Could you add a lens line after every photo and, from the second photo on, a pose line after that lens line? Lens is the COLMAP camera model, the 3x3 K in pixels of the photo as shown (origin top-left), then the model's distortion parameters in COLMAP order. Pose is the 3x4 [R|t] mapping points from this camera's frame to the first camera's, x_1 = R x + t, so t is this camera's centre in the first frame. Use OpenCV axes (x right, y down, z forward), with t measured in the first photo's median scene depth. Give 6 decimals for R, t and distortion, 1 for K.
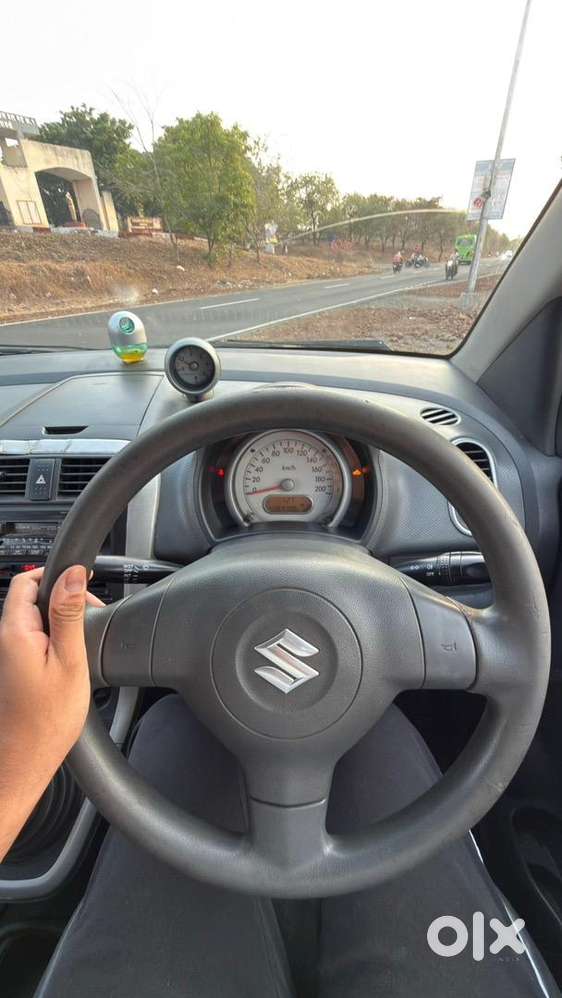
lens RADIAL K [[398.1, 0, 281.0], [0, 398.1, 499.0], [0, 0, 1]] dist [-0.000422, -0.000387]
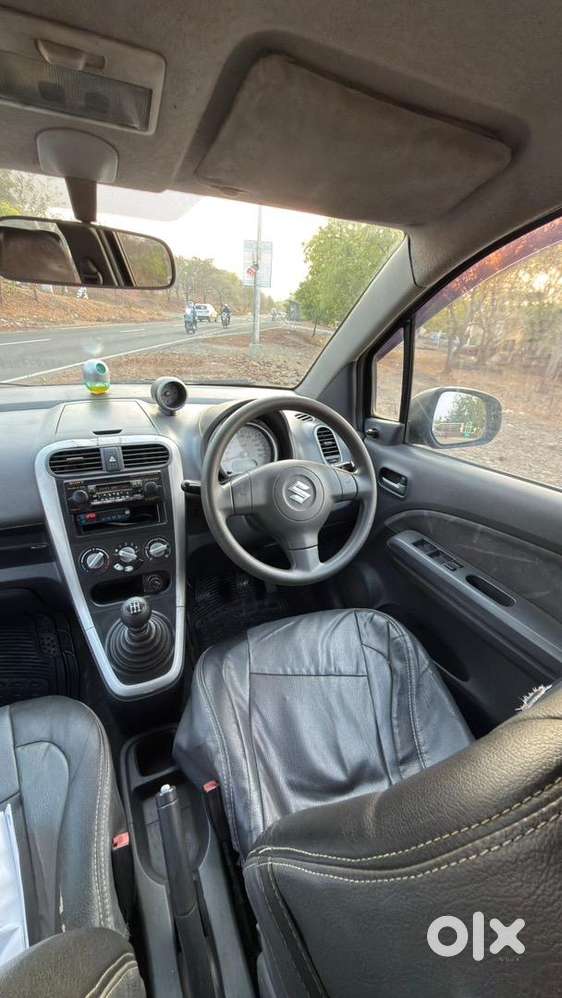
lens RADIAL K [[398.1, 0, 281.0], [0, 398.1, 499.0], [0, 0, 1]] dist [-0.000422, -0.000387]
pose [[0.890153, -0.126024, 0.437889, -0.014765], [0.166911, 0.984380, -0.055999, 0.006650], [-0.423992, 0.122936, 0.897284, -0.015705]]
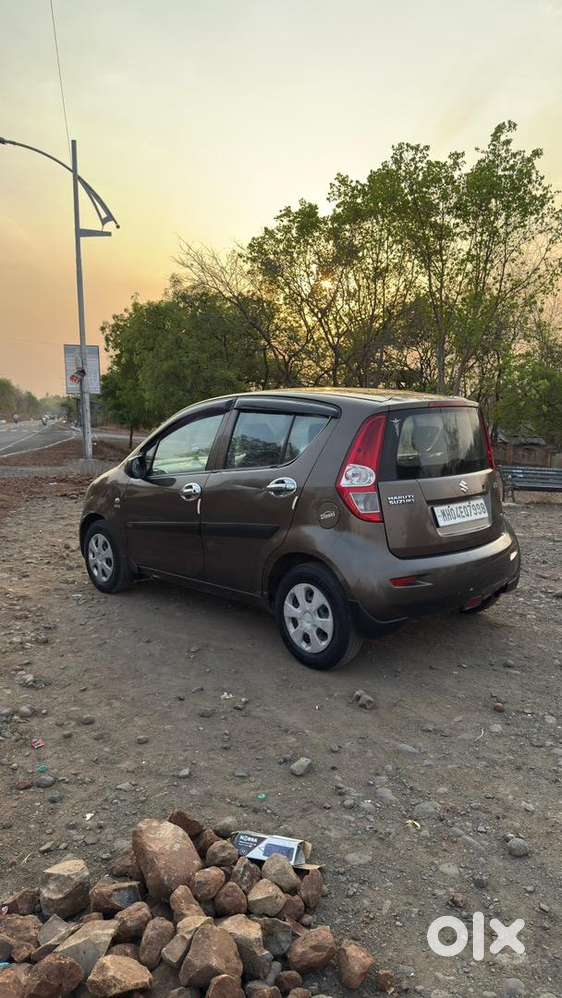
lens RADIAL K [[702.3, 0, 281.0], [0, 702.3, 499.0], [0, 0, 1]] dist [0.093628, -0.128577]
pose [[0.709696, -0.074283, 0.700581, -0.153517], [0.362208, 0.891405, -0.272403, 0.074192], [-0.604266, 0.447079, 0.659532, -0.132848]]
